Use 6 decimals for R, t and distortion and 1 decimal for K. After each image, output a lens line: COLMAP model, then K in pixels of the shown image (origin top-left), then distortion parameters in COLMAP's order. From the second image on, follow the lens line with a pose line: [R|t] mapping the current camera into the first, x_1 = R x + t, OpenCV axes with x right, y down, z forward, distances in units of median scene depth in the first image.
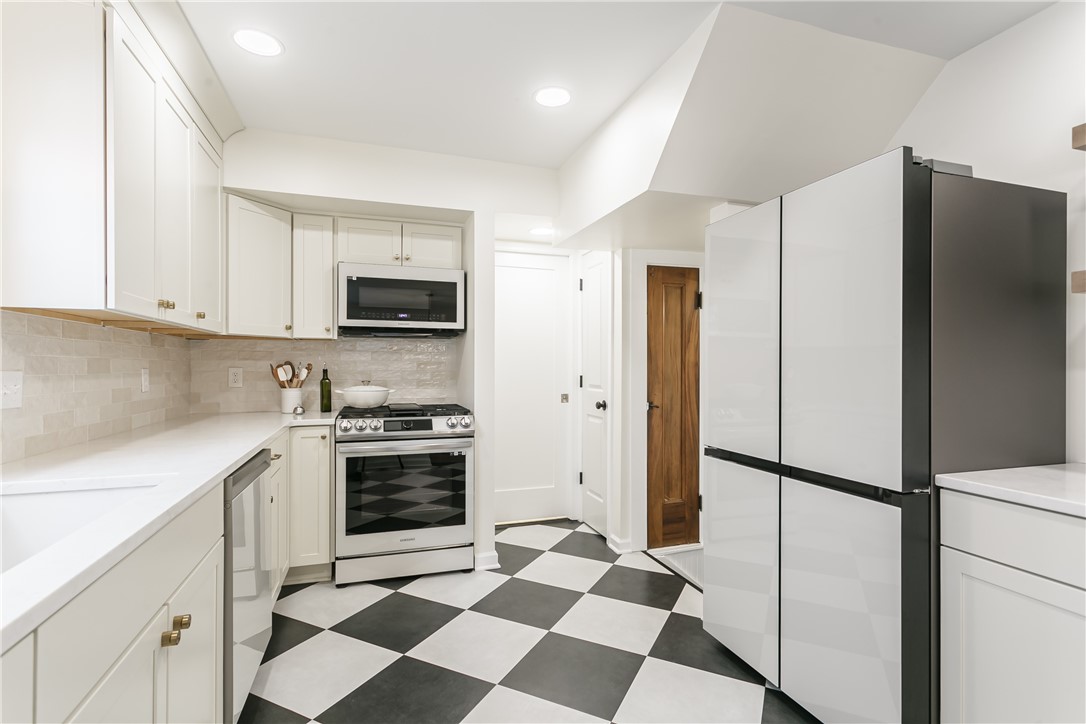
lens RADIAL K [[521.6, 0, 544.0], [0, 521.6, 365.0], [0, 0, 1]] dist [0.004141, 0.001713]
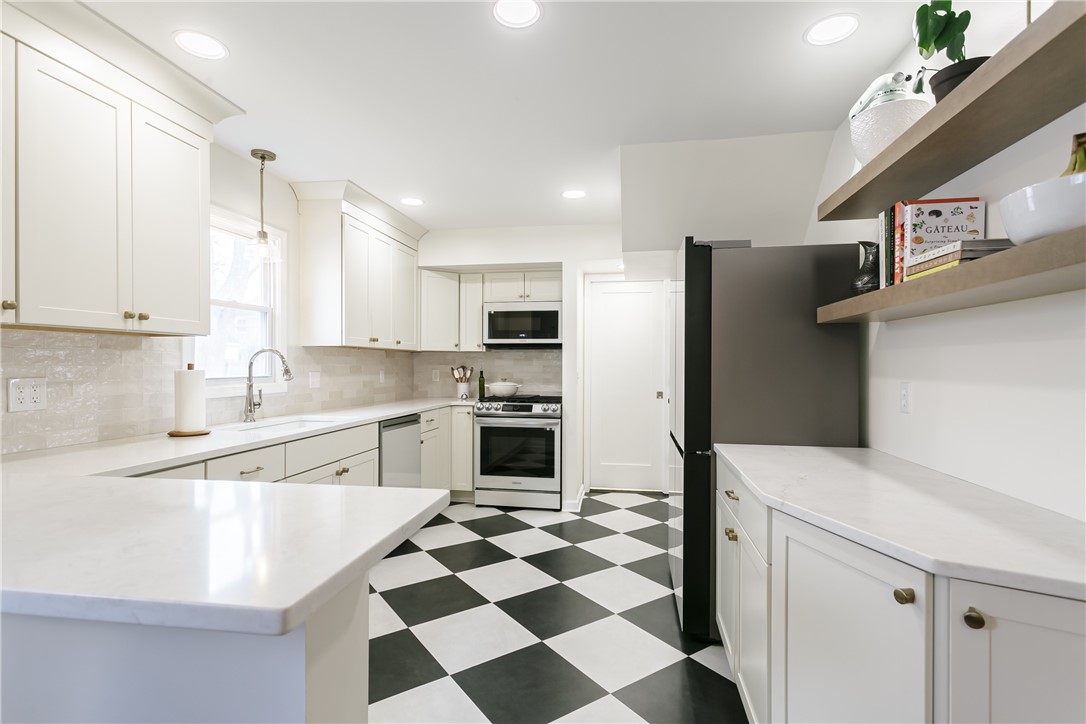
lens RADIAL K [[521.6, 0, 544.0], [0, 521.6, 365.0], [0, 0, 1]] dist [0.004141, 0.001713]
pose [[0.882483, 0.001588, -0.470342, 0.503955], [-0.001165, 0.999999, 0.001191, -0.012237], [0.470344, -0.000503, 0.882483, -0.297402]]
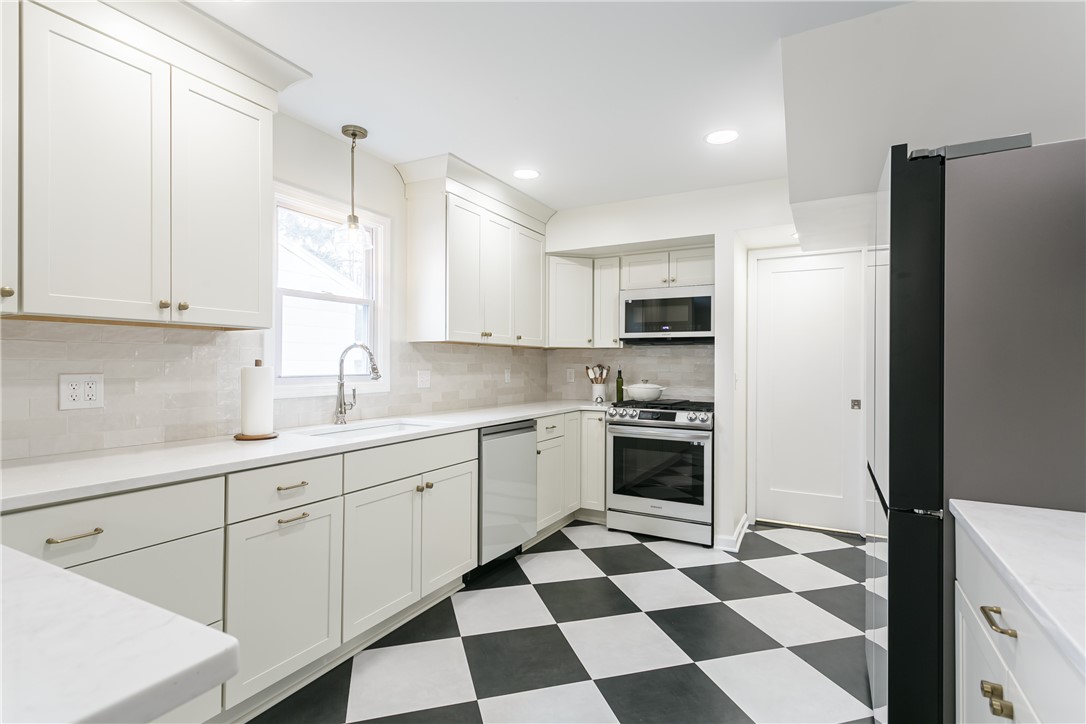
lens RADIAL K [[522.9, 0, 543.0], [0, 522.9, 362.0], [0, 0, 1]] dist [0.002915, 0.001630]
pose [[0.680962, -0.000184, -0.732319, 0.453928], [-0.003541, 0.999987, -0.003544, -0.008638], [0.732310, 0.005007, 0.680953, -0.056111]]
